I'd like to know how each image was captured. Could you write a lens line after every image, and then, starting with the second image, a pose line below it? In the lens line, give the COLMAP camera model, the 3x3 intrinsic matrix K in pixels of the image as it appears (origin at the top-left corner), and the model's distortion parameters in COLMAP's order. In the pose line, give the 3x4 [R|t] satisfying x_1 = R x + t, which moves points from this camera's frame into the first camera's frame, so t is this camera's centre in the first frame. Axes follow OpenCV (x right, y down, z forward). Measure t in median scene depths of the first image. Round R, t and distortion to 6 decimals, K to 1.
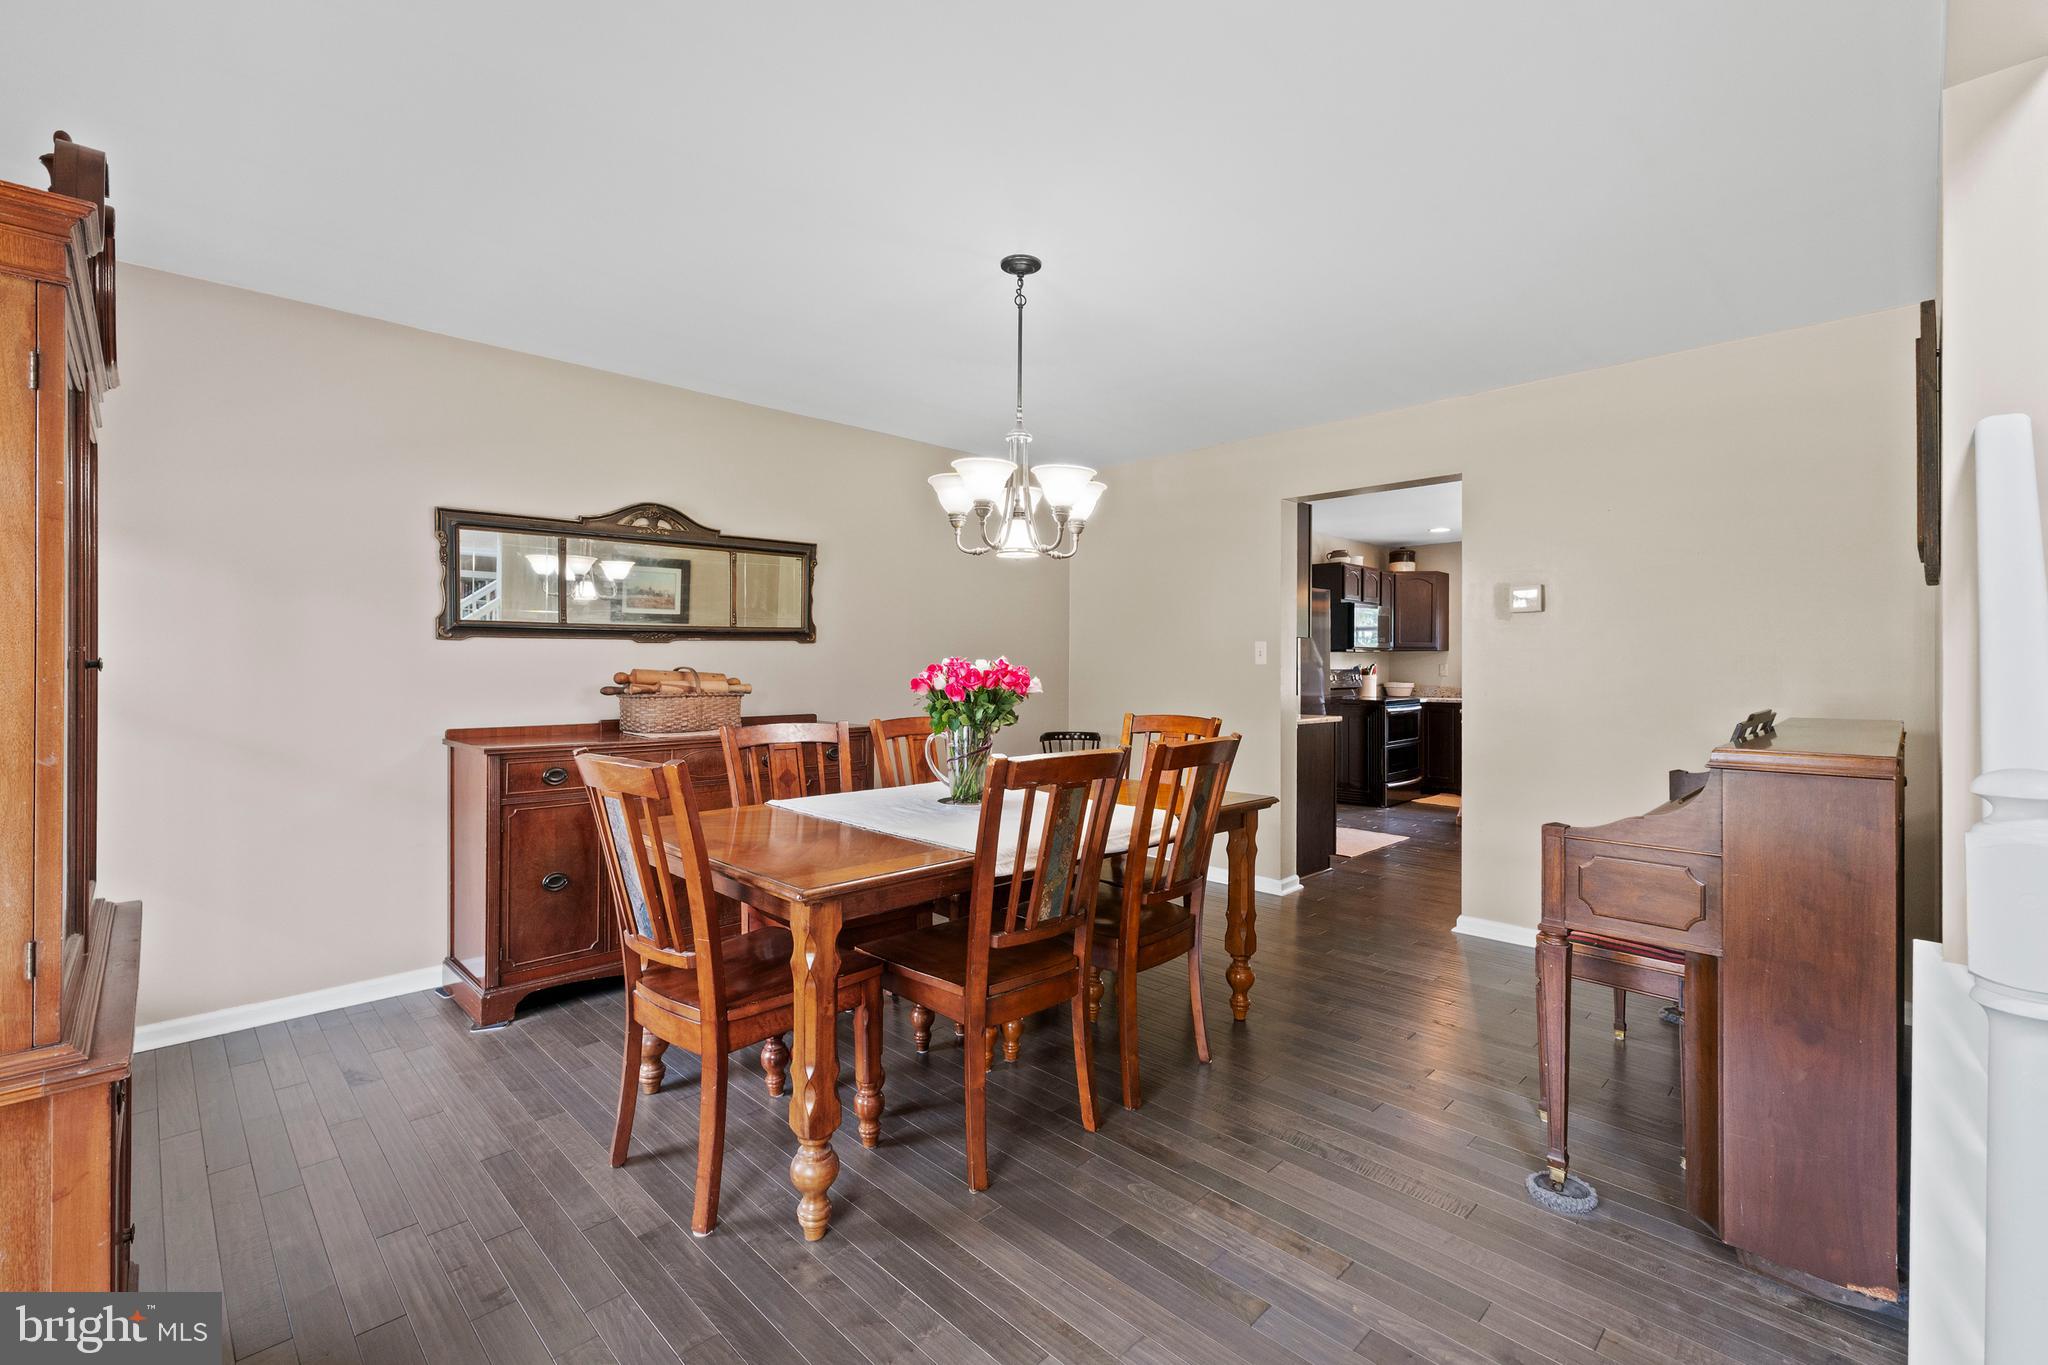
lens RADIAL K [[869.9, 0, 1016.2], [0, 869.9, 670.0], [0, 0, 1]] dist [0.007280, 0.000362]
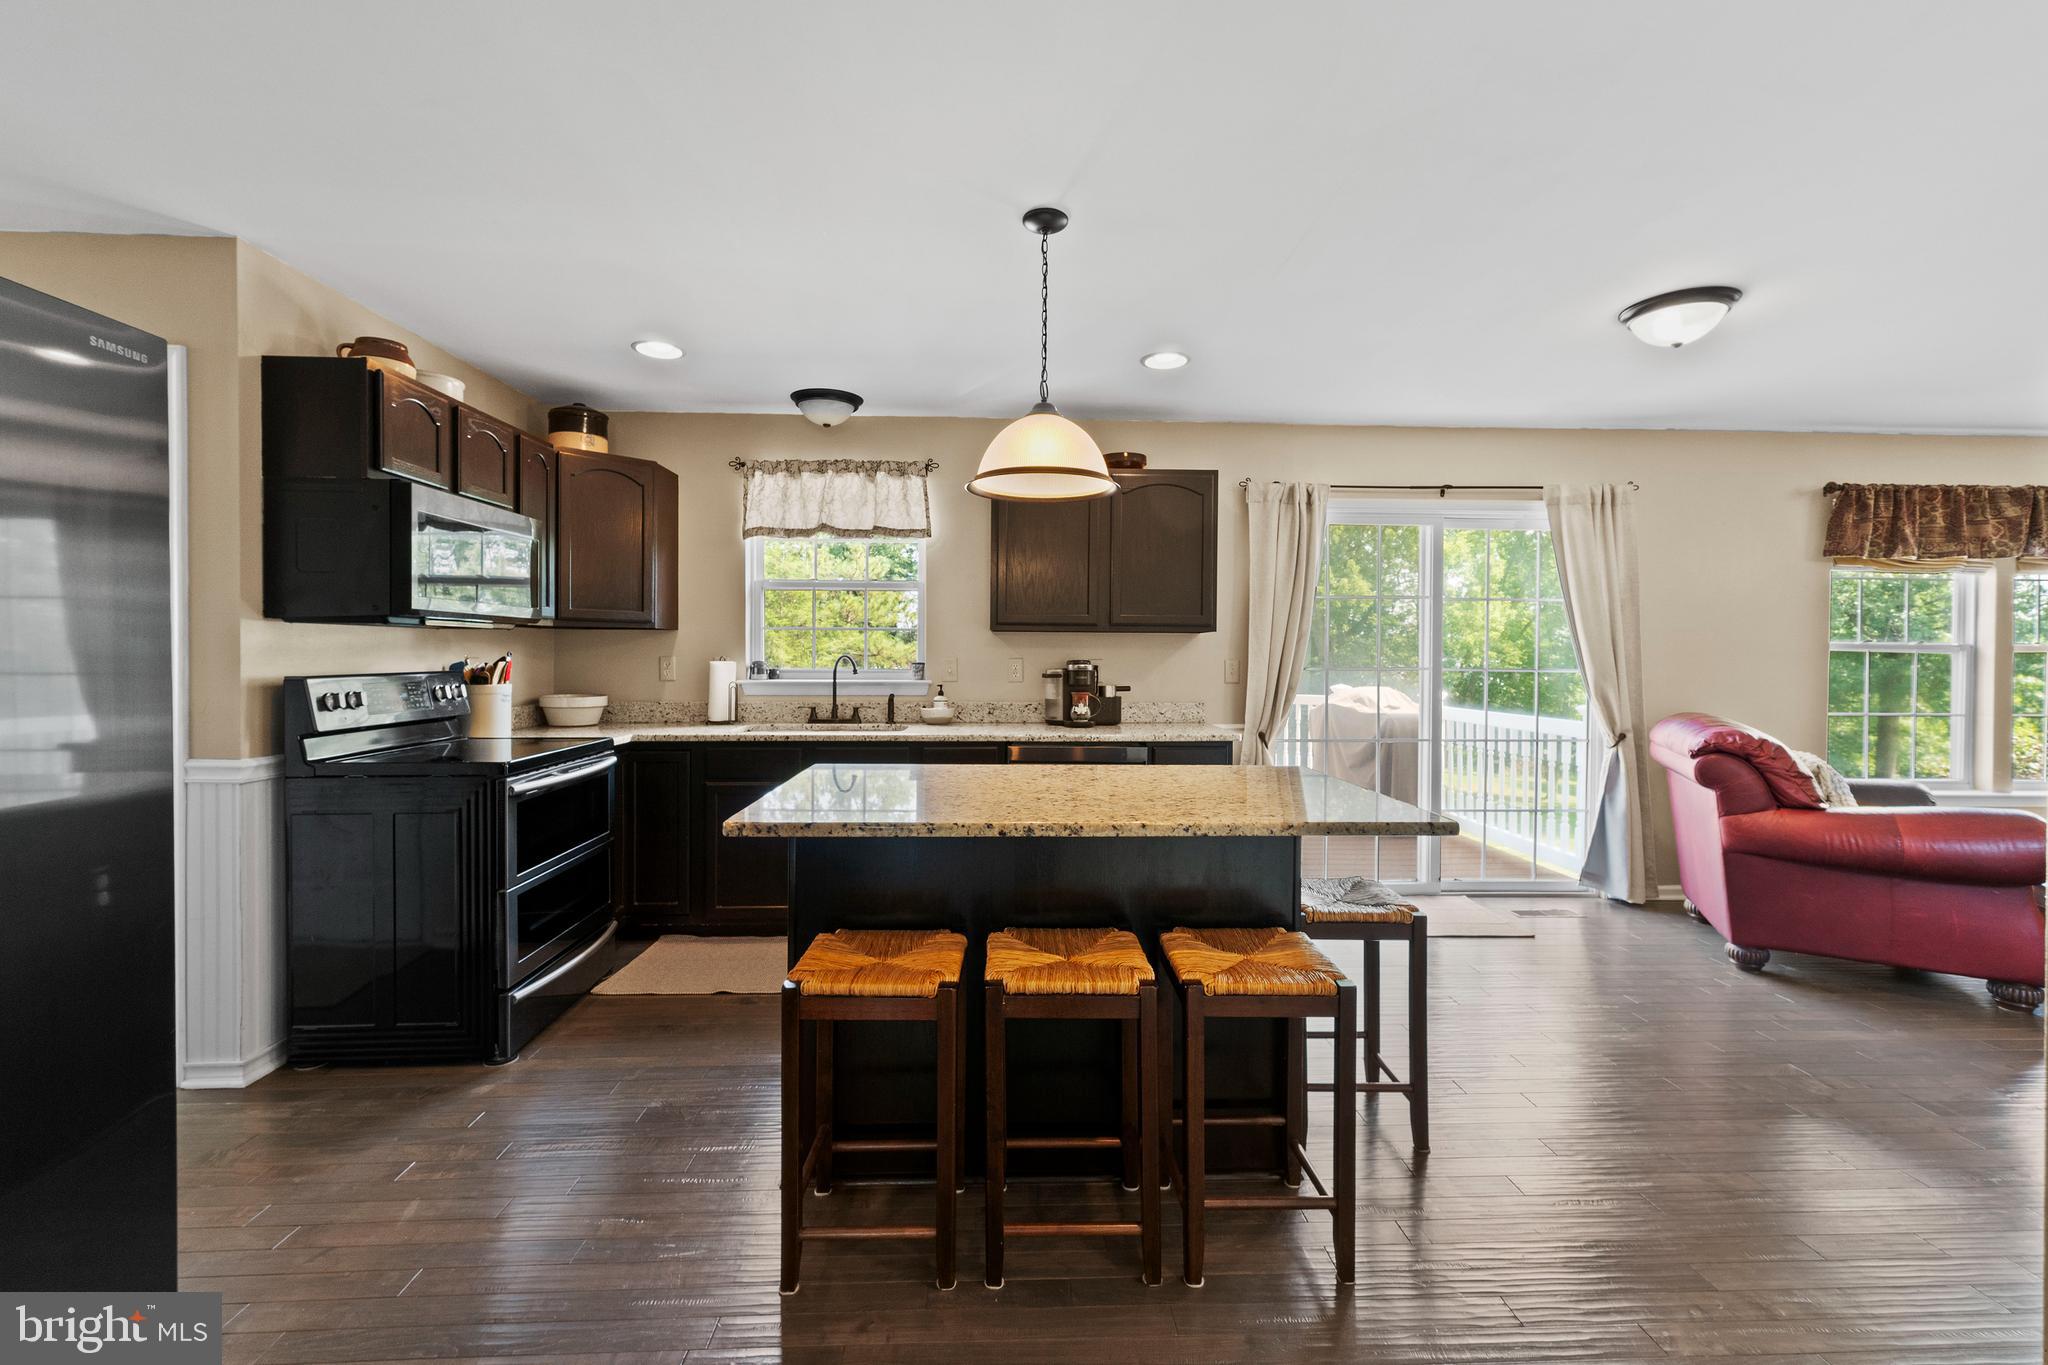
lens RADIAL K [[869.9, 0, 1028.0], [0, 869.9, 657.4], [0, 0, 1]] dist [0.007280, 0.000362]
pose [[0.667953, -0.002610, 0.744199, 0.670419], [-0.000285, 0.999993, 0.003762, -0.021535], [-0.744203, -0.002725, 0.667948, 1.339875]]
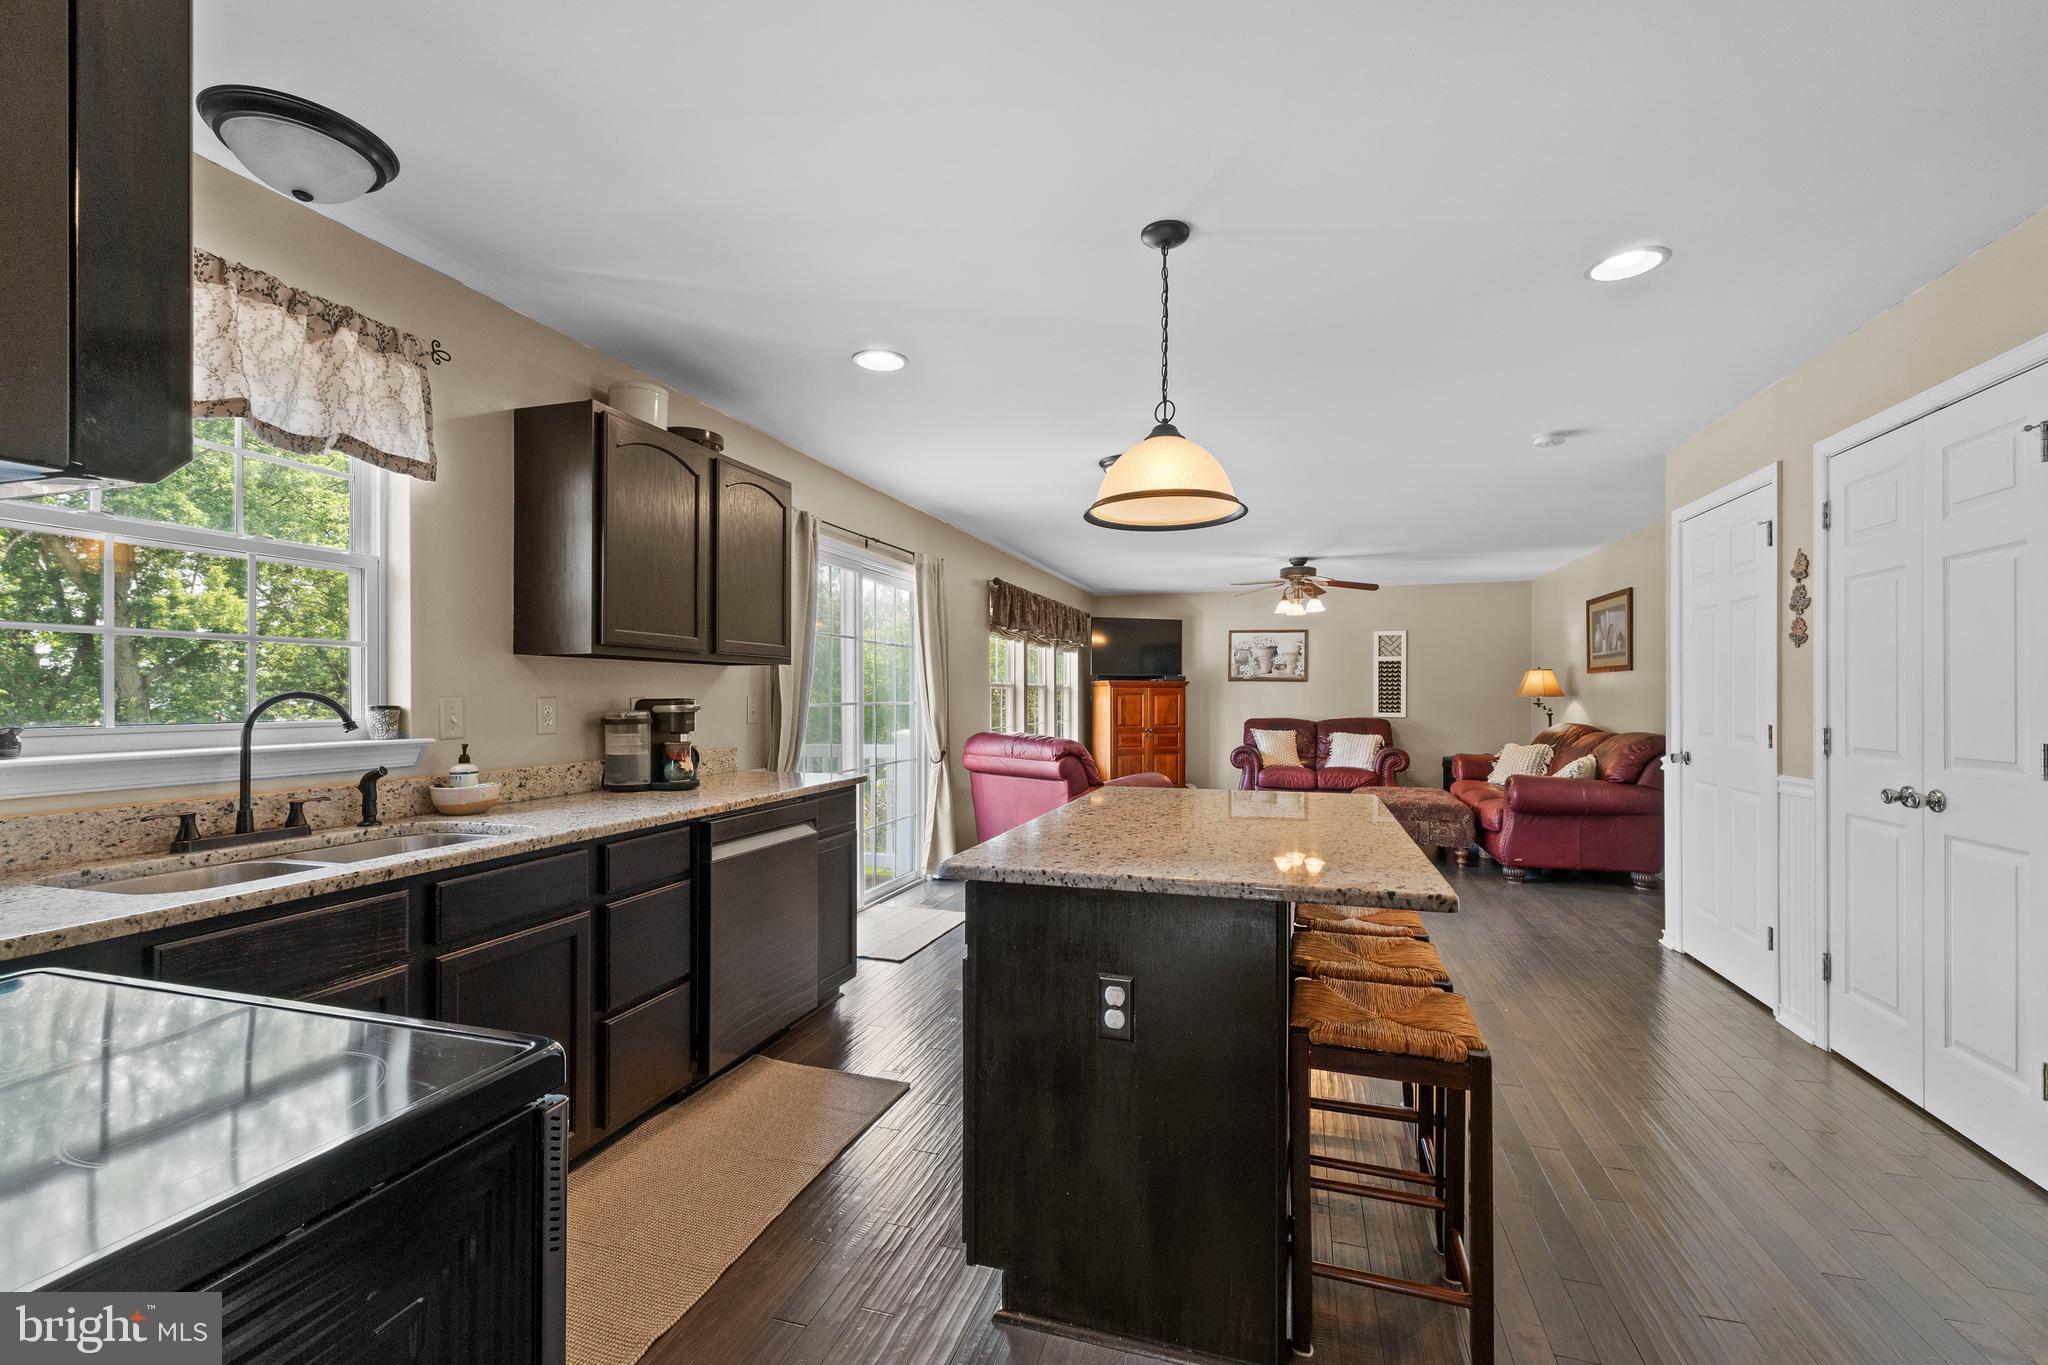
lens RADIAL K [[869.9, 0, 1033.2], [0, 869.9, 701.8], [0, 0, 1]] dist [0.007280, 0.000362]
pose [[-0.475827, -0.007817, 0.879504, 0.661373], [0.005535, 0.999914, 0.011882, -0.018313], [-0.879521, 0.010522, -0.475743, 2.205843]]
